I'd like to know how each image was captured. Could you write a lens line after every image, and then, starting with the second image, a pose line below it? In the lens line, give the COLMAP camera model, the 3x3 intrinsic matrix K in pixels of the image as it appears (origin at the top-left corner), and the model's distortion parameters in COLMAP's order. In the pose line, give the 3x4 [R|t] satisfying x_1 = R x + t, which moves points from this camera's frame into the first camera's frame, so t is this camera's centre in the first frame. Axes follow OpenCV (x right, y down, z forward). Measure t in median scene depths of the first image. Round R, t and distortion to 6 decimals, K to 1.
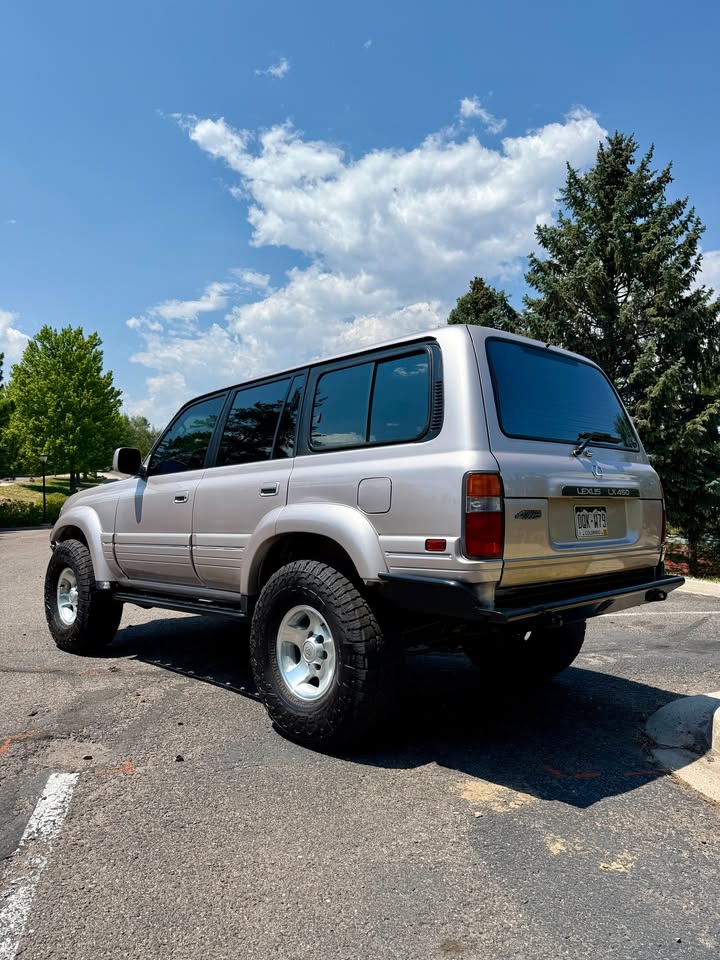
lens RADIAL K [[673.2, 0, 360.0], [0, 673.2, 480.0], [0, 0, 1]] dist [0.003150, -0.000183]
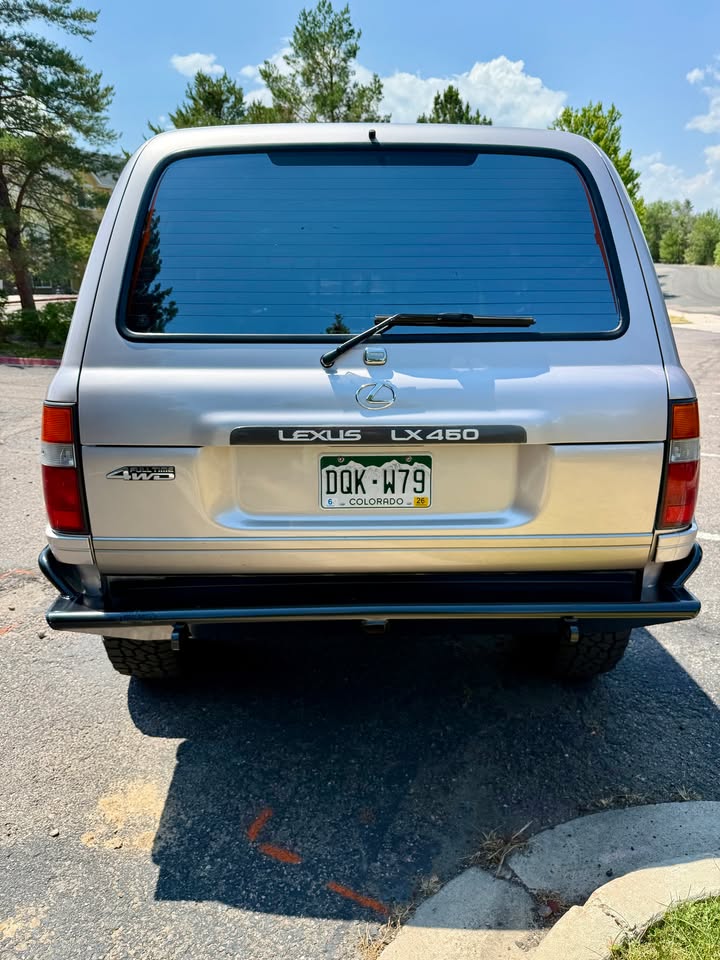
lens RADIAL K [[684.2, 0, 360.0], [0, 684.2, 480.0], [0, 0, 1]] dist [0.006199, 0.001574]
pose [[0.727737, 0.167641, -0.665054, 0.755859], [0.031745, 0.960396, 0.276825, -0.103619], [0.685122, -0.222567, 0.693593, 0.636547]]
